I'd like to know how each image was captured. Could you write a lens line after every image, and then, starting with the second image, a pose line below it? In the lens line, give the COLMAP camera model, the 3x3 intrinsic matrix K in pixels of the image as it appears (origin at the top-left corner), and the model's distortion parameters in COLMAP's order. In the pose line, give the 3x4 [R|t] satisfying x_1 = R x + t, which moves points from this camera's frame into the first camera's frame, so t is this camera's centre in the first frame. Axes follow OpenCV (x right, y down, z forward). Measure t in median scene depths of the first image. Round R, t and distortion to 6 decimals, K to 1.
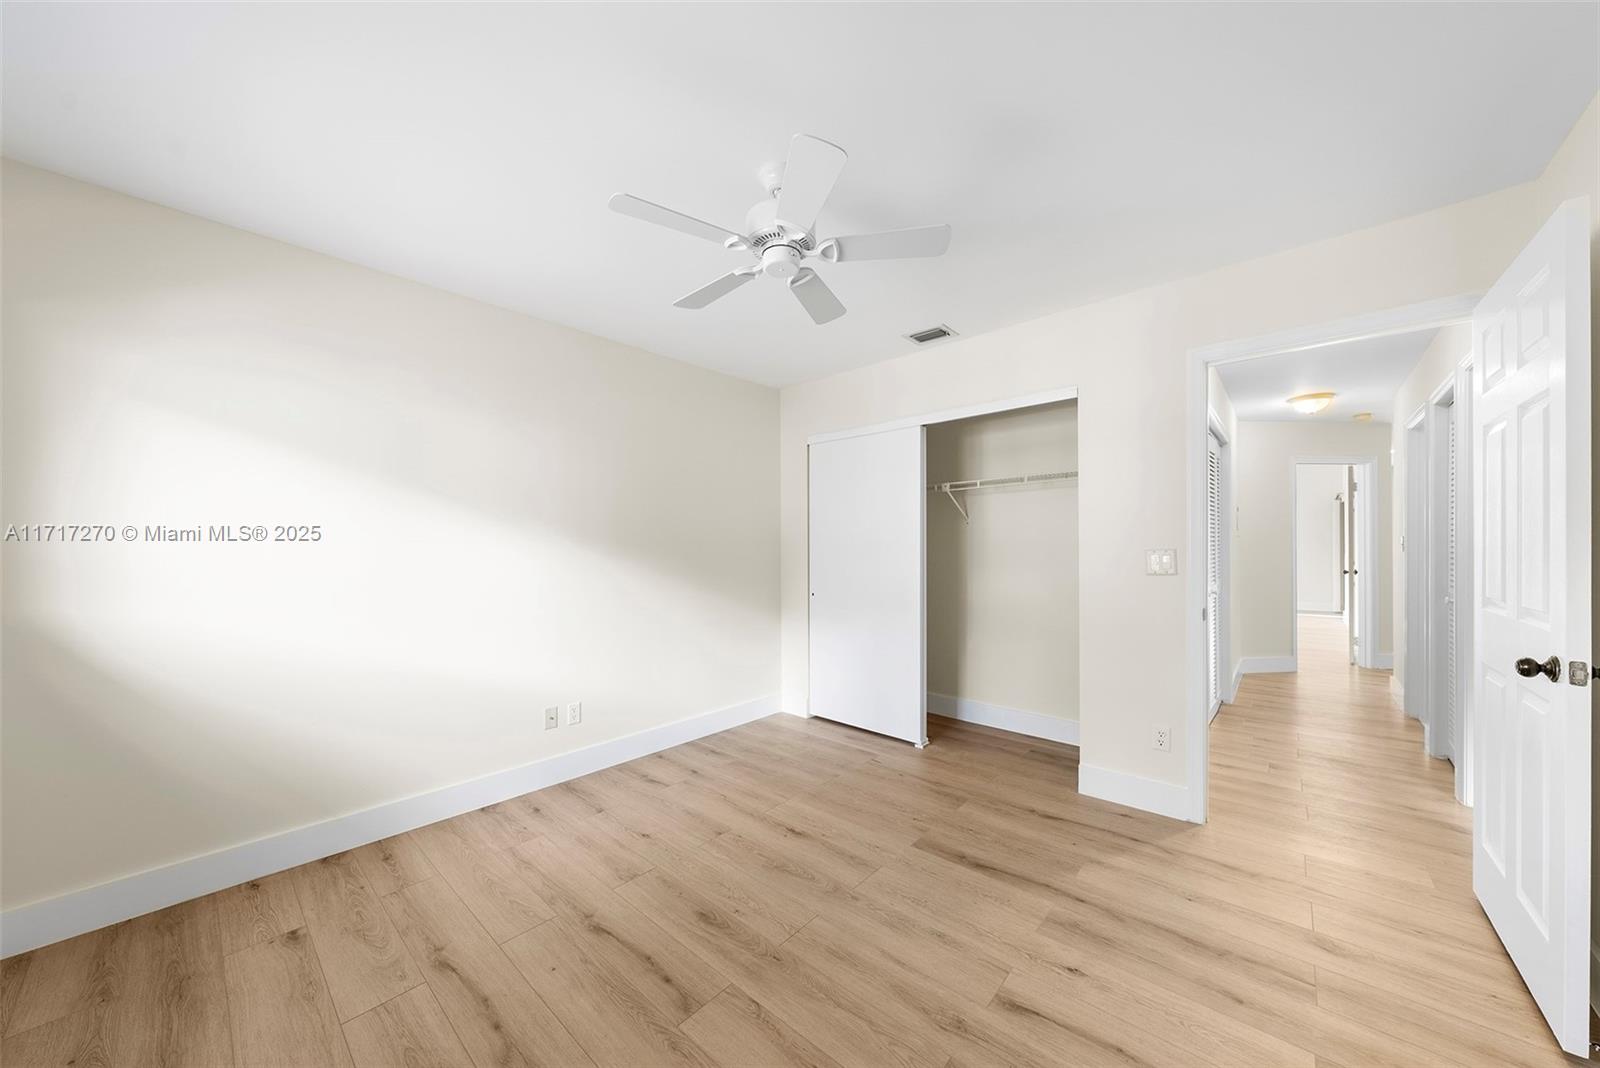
lens RADIAL K [[545.7, 0, 792.9], [0, 545.7, 544.6], [0, 0, 1]] dist [0.000435, 0.000068]
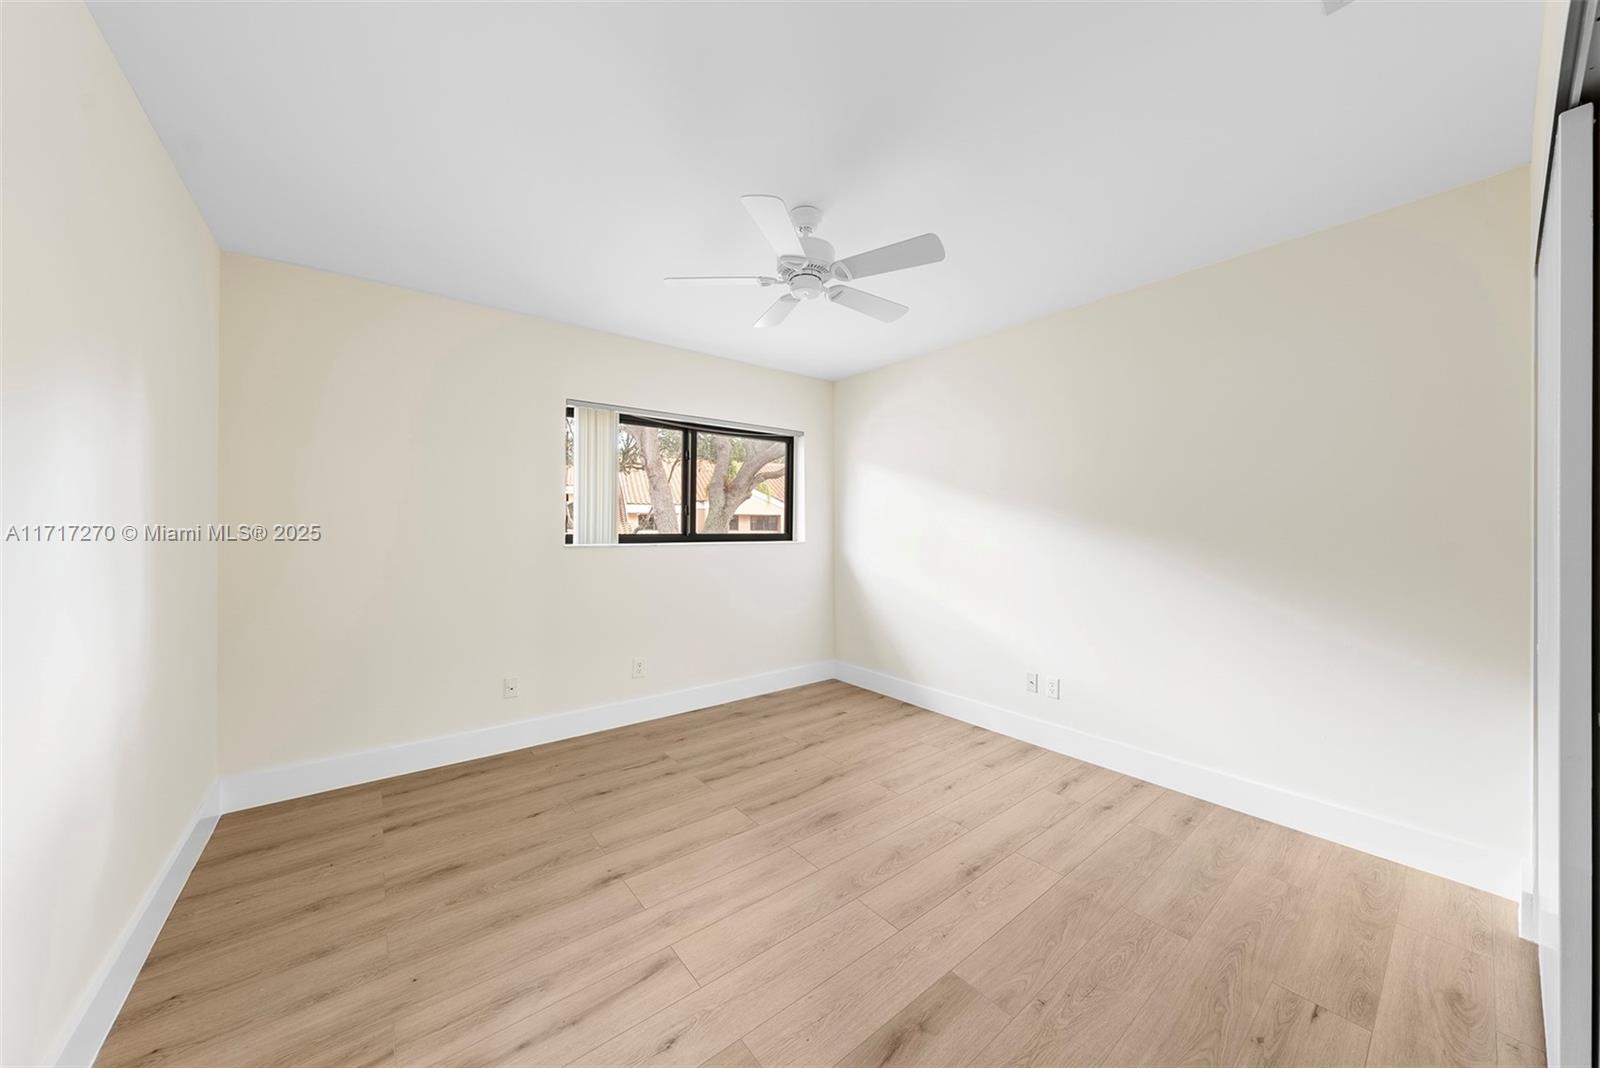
lens RADIAL K [[551.5, 0, 804.0], [0, 551.5, 534.2], [0, 0, 1]] dist [-0.001464, 0.000040]
pose [[-0.150924, 0.016900, -0.988401, 0.909059], [0.002569, 0.999857, 0.016704, 0.010005], [0.988542, -0.000018, -0.150946, 0.940693]]
